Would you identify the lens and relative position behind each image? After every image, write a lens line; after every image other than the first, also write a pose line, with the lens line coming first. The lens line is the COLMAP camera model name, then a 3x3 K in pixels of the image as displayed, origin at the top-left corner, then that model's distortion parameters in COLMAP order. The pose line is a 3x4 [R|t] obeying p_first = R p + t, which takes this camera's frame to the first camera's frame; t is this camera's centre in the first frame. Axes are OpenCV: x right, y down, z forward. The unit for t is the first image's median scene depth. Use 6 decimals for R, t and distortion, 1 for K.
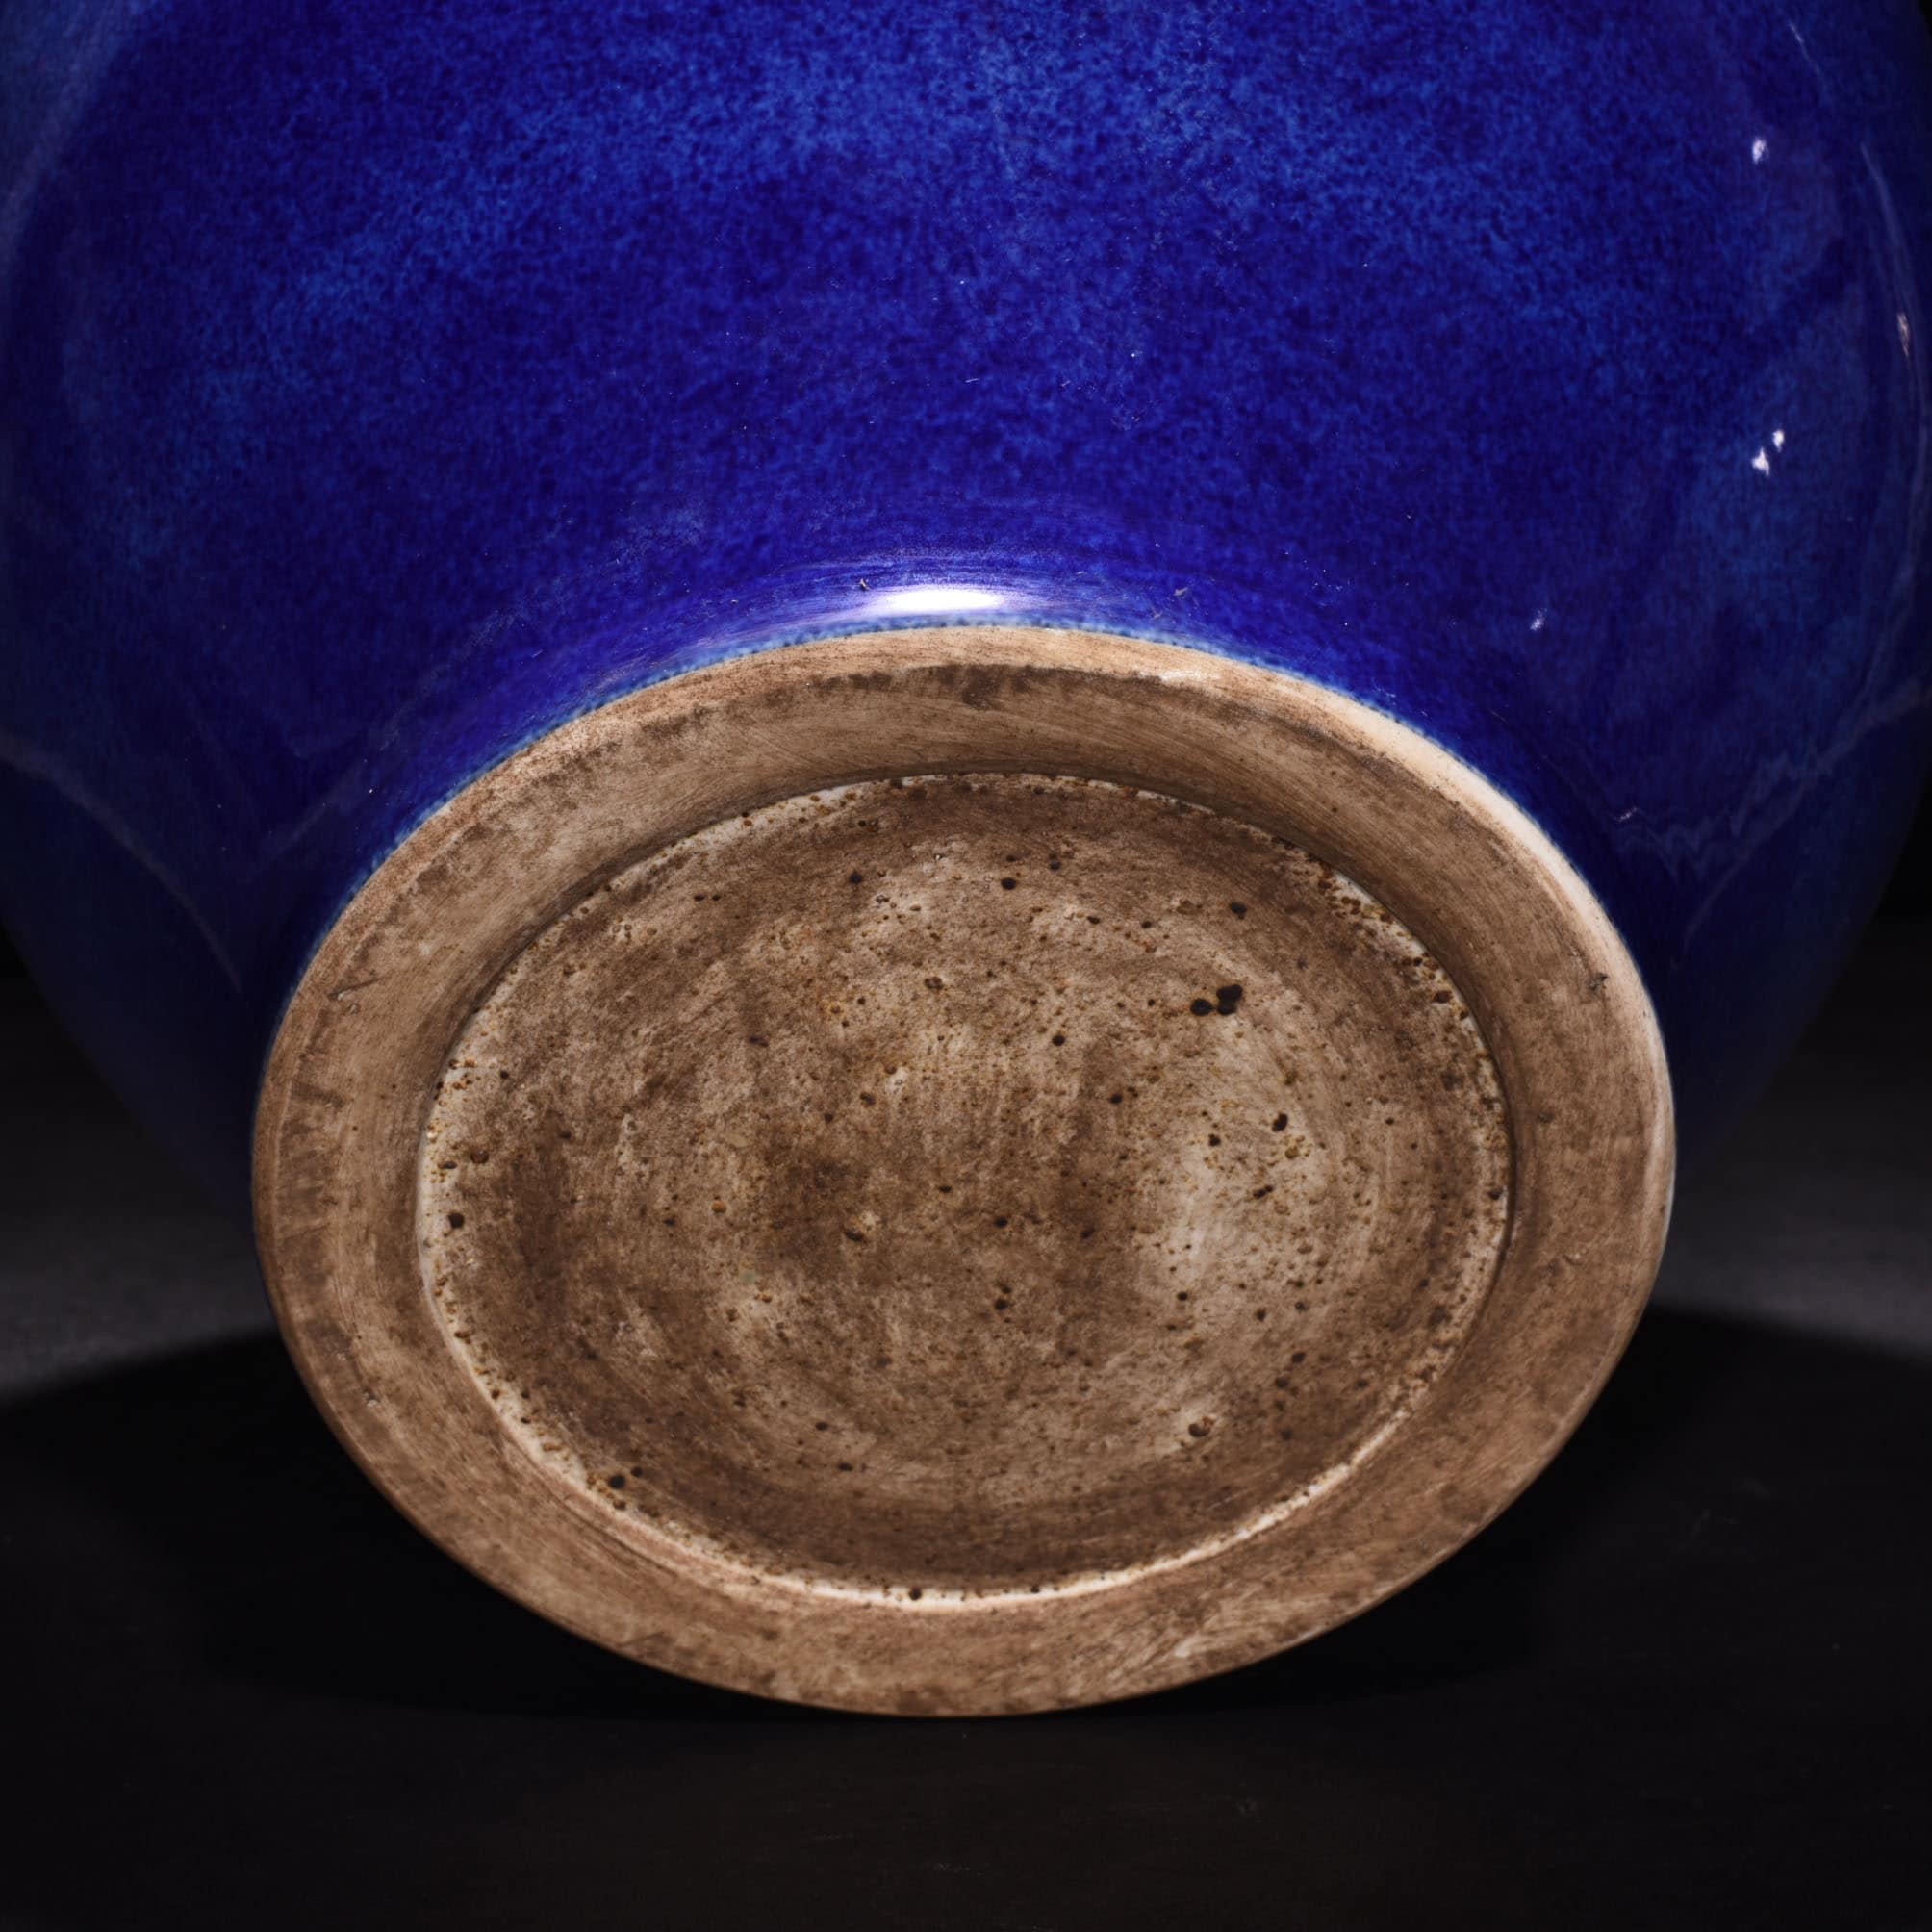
lens RADIAL K [[4466.7, 0, 965.8], [0, 4466.7, 962.6], [0, 0, 1]] dist [-0.194069, 0.000000]
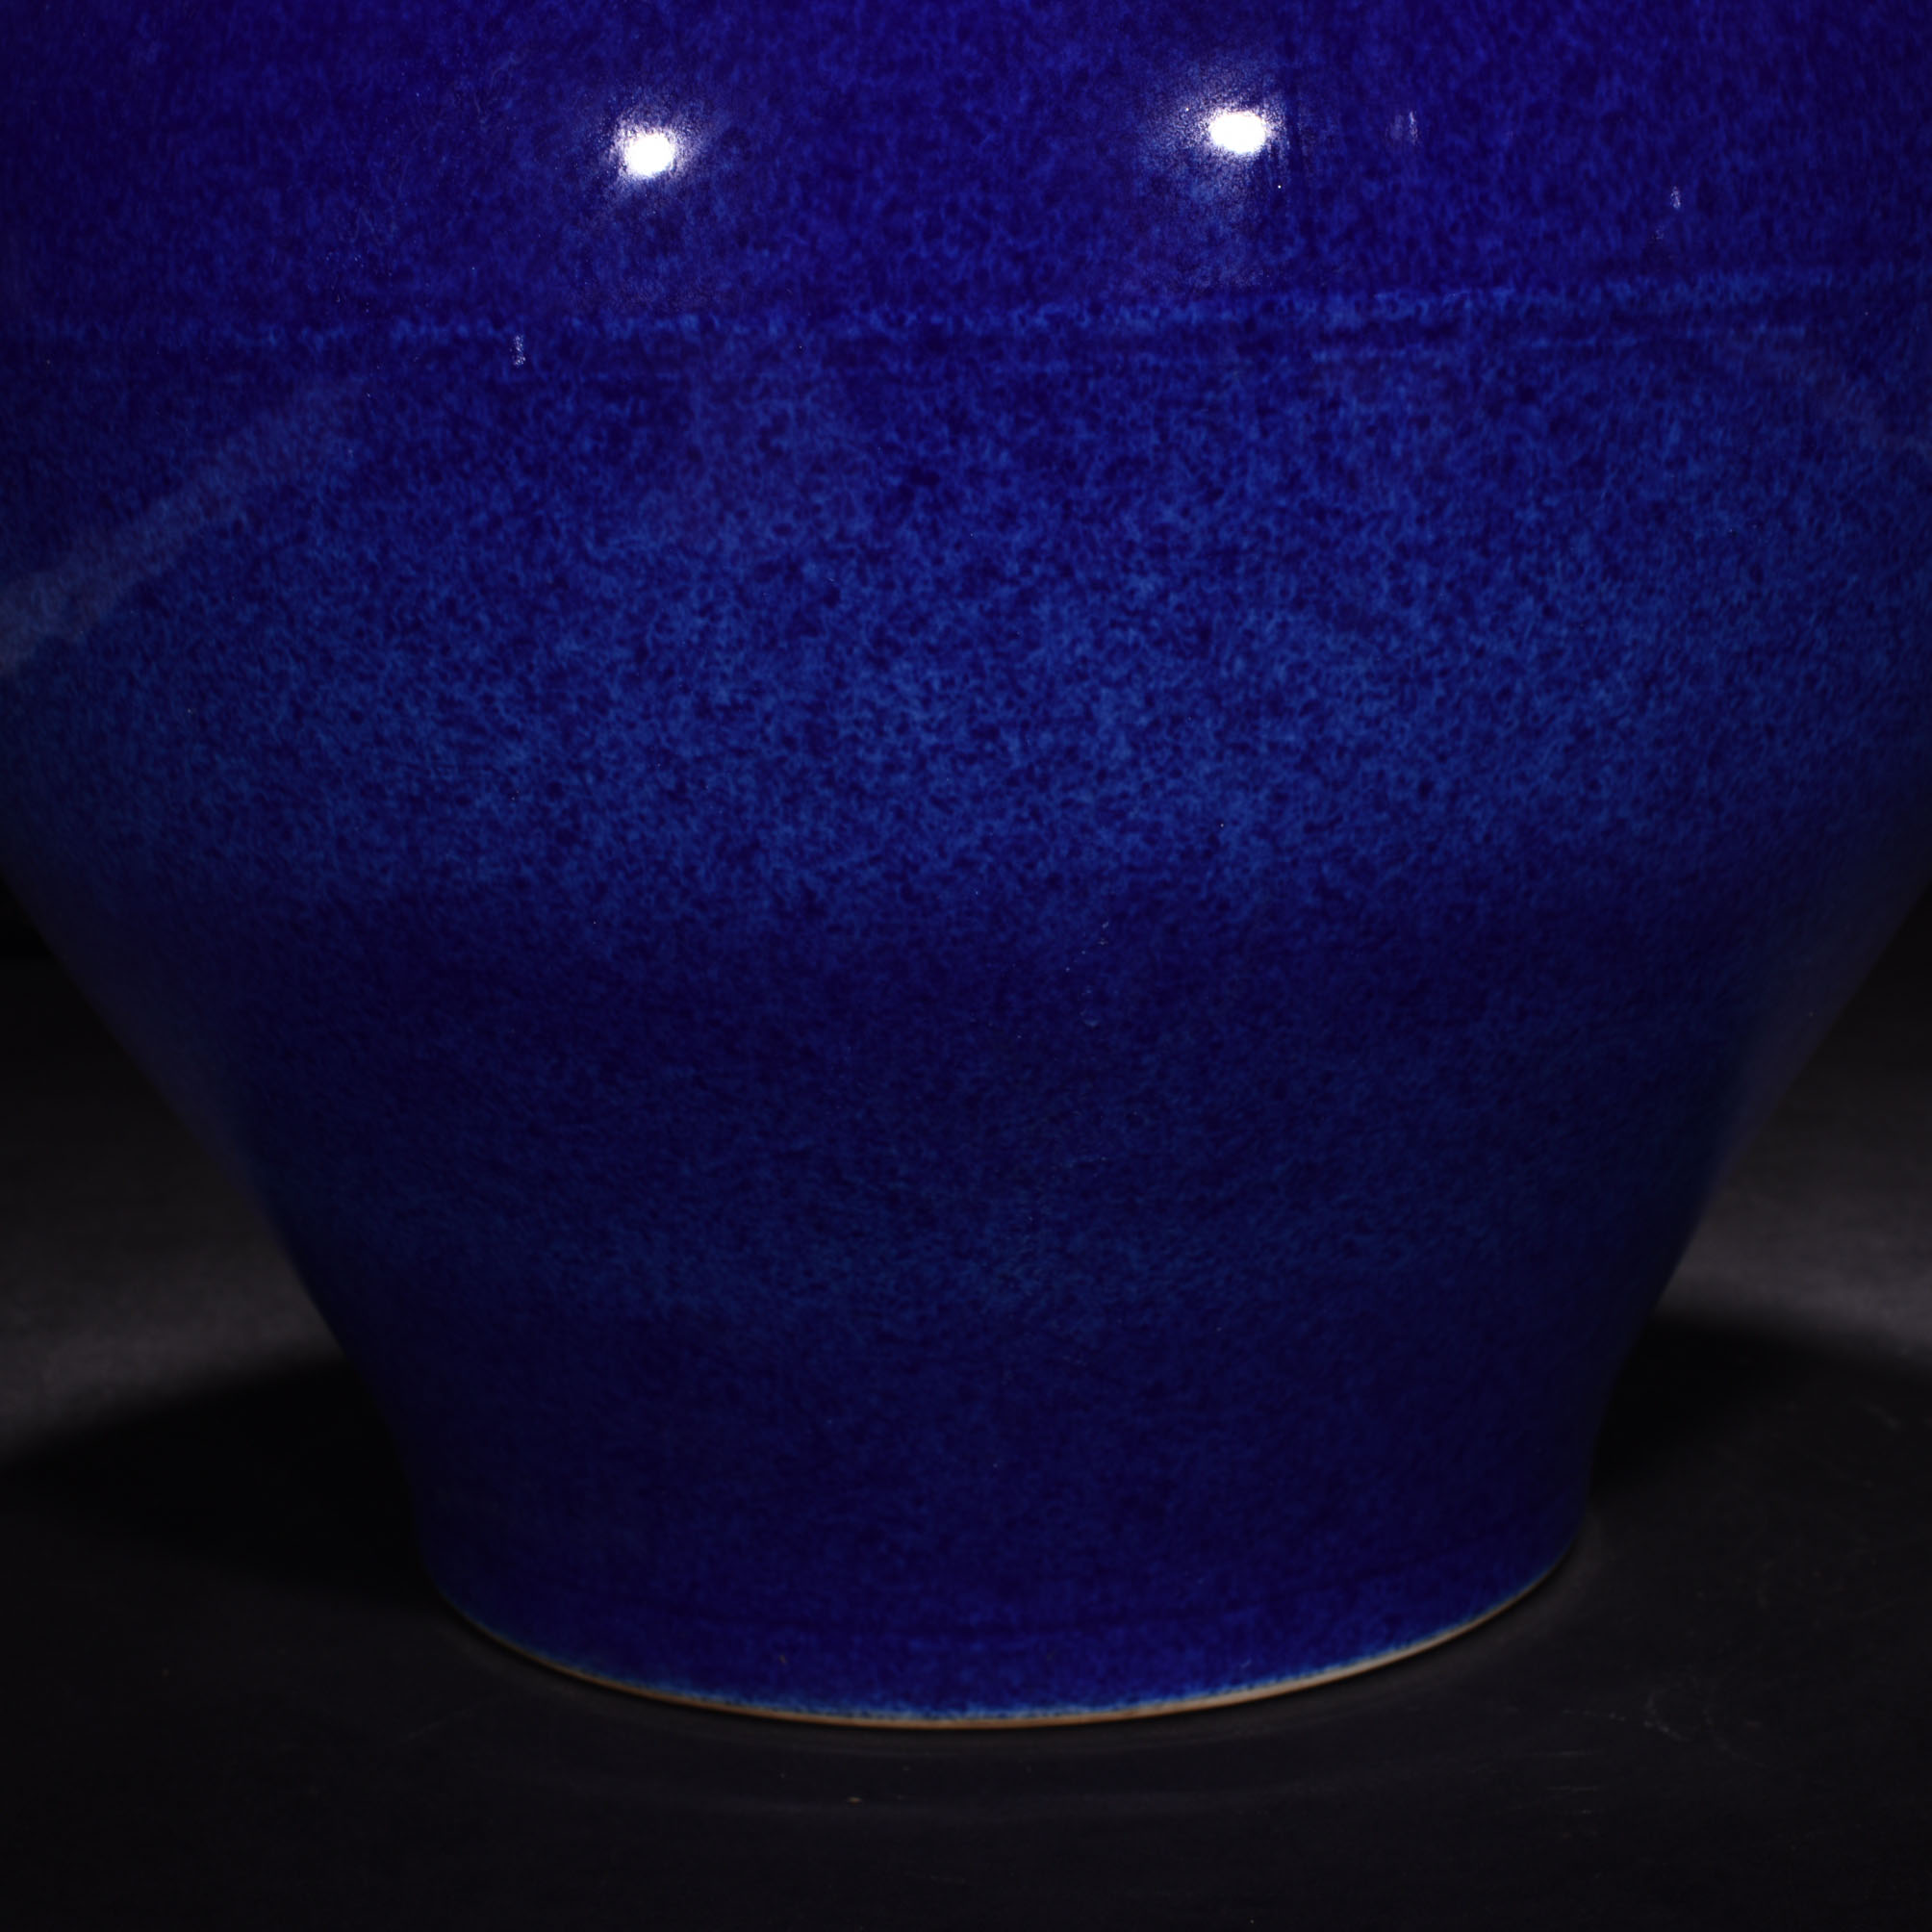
lens RADIAL K [[4466.7, 0, 955.6], [0, 4466.7, 961.5], [0, 0, 1]] dist [-0.194069, 0.000000]
pose [[0.977505, 0.041673, -0.206754, 0.241979], [0.170079, 0.423968, 0.889564, -1.130025], [0.124728, -0.904718, 0.407344, 0.651742]]
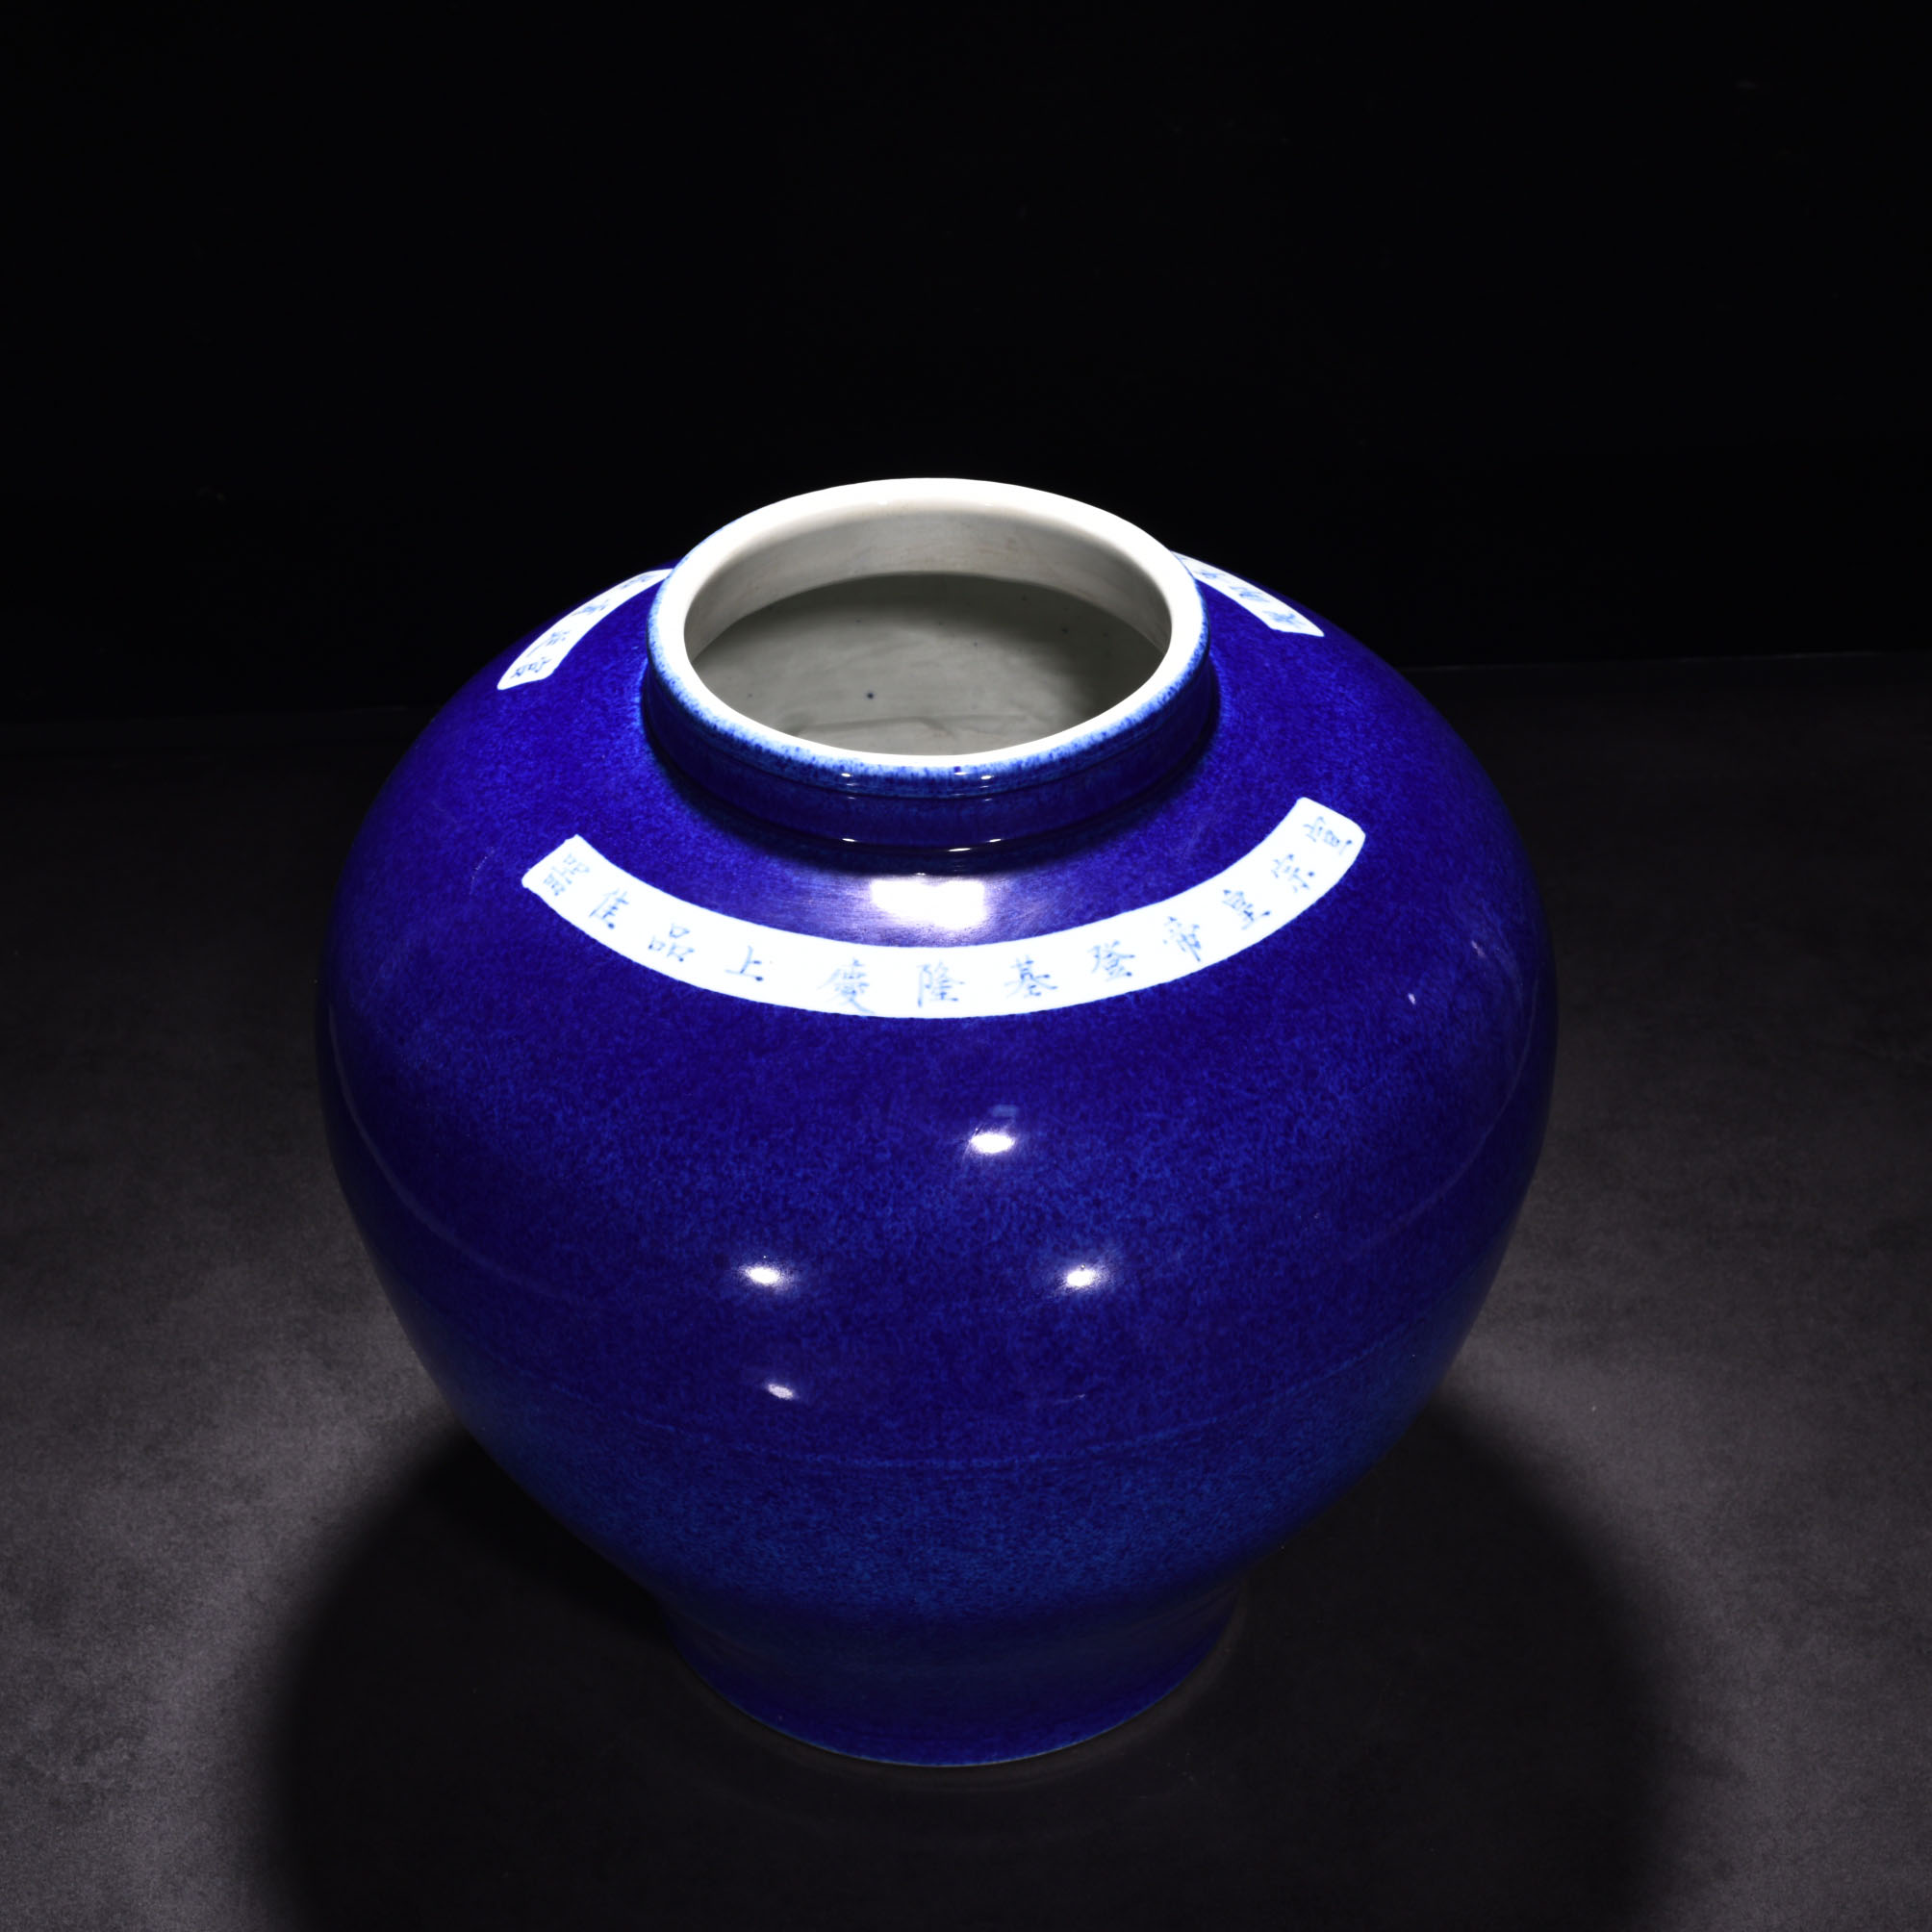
lens RADIAL K [[4466.7, 0, 967.0], [0, 4466.7, 967.7], [0, 0, 1]] dist [-0.194069, 0.000000]
pose [[0.910130, 0.260159, -0.322460, 0.720390], [0.323294, 0.040823, 0.945418, -2.277906], [0.259122, -0.964703, -0.046953, 1.456975]]
